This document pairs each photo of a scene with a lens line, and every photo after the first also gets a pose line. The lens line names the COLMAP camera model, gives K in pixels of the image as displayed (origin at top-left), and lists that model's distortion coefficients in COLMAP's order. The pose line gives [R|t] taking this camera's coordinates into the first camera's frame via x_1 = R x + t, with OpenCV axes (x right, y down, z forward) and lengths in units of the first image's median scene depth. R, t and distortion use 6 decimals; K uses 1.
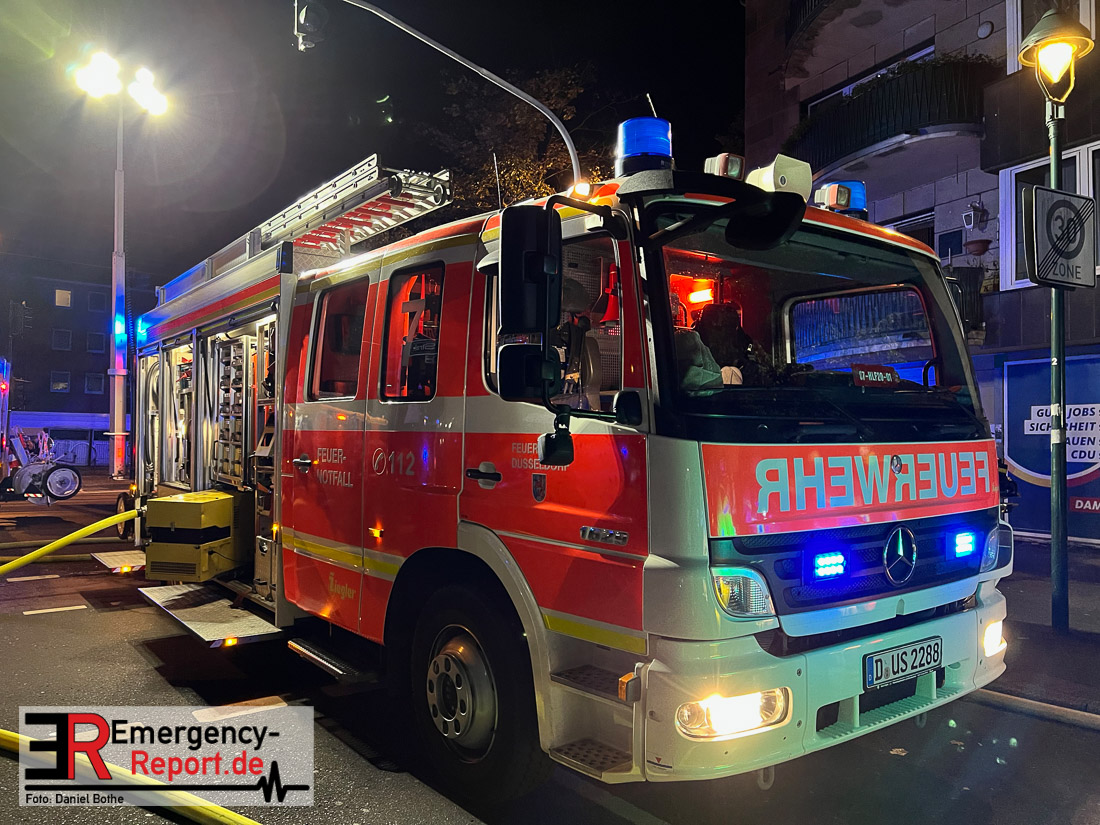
lens RADIAL K [[852.2, 0, 550.0], [0, 852.2, 412.5], [0, 0, 1]] dist [0.004375, -0.001002]
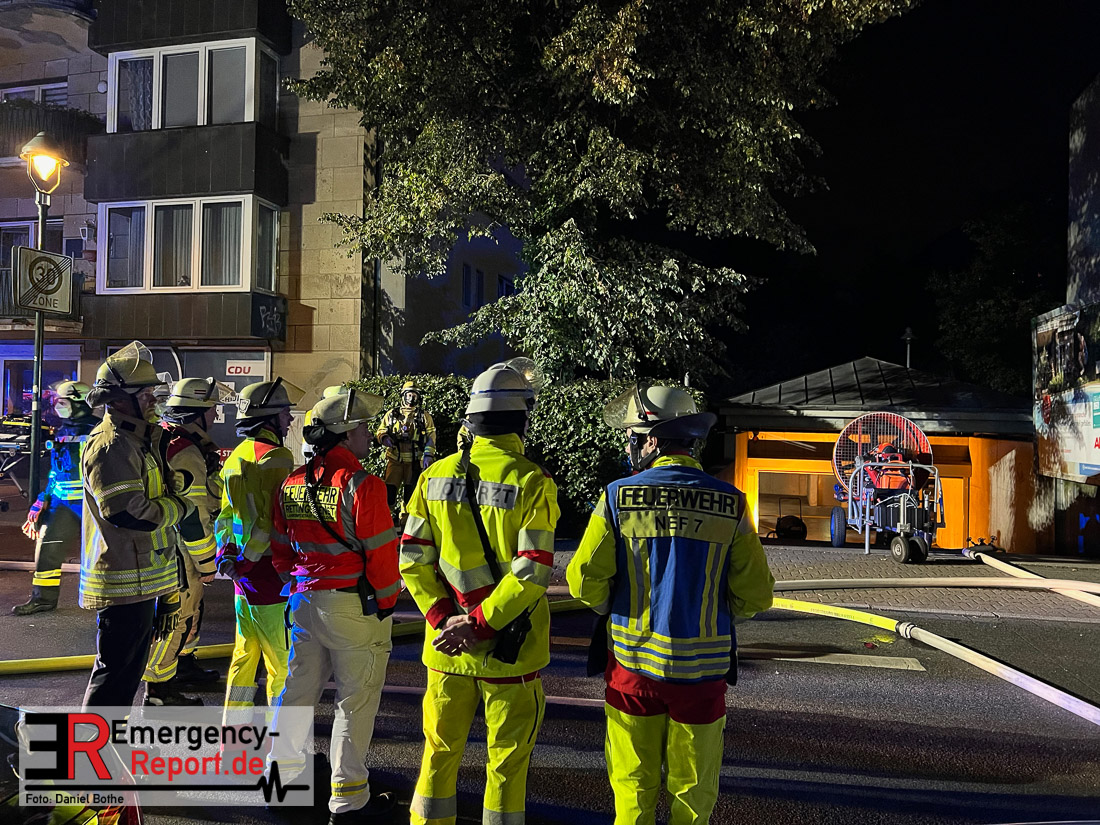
lens RADIAL K [[852.2, 0, 550.0], [0, 852.2, 412.5], [0, 0, 1]] dist [0.004375, -0.001002]
pose [[0.698684, 0.010999, 0.715345, 0.125284], [-0.044737, 0.998597, 0.028340, -0.046647], [-0.714030, -0.051803, 0.698196, -0.774550]]
